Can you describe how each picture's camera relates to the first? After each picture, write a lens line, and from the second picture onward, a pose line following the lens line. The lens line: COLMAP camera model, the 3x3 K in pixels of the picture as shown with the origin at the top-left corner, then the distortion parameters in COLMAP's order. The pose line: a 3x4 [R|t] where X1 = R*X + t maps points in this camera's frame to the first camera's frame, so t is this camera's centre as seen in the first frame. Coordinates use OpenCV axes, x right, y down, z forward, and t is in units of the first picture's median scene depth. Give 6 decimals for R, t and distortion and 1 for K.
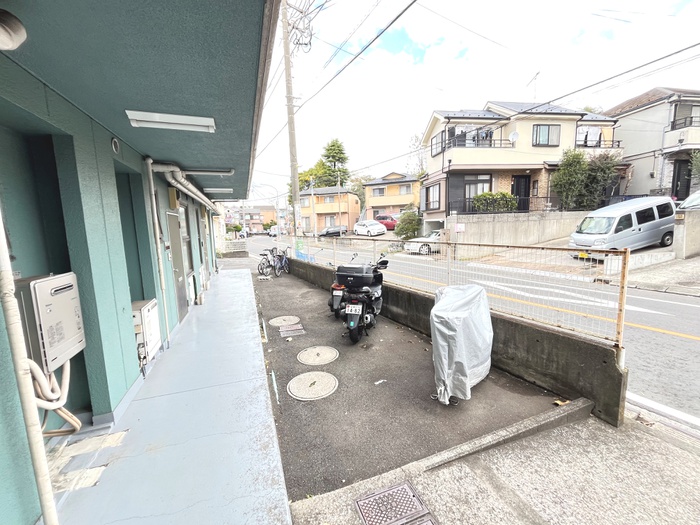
lens RADIAL K [[283.1, 0, 350.0], [0, 283.1, 262.5], [0, 0, 1]] dist [-0.001607, -0.000112]
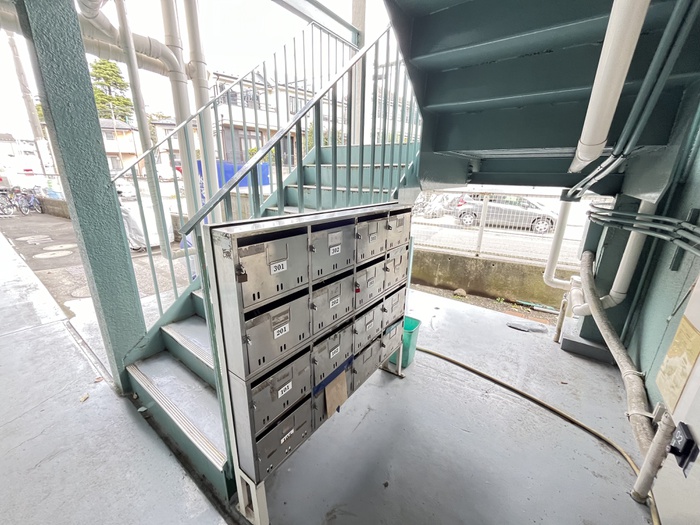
lens RADIAL K [[283.1, 0, 350.0], [0, 283.1, 262.5], [0, 0, 1]] dist [-0.001607, -0.000112]
pose [[0.837068, -0.113839, 0.535124, 0.101442], [0.023644, 0.984726, 0.172499, 0.045781], [-0.546588, -0.131741, 0.826974, -0.321131]]
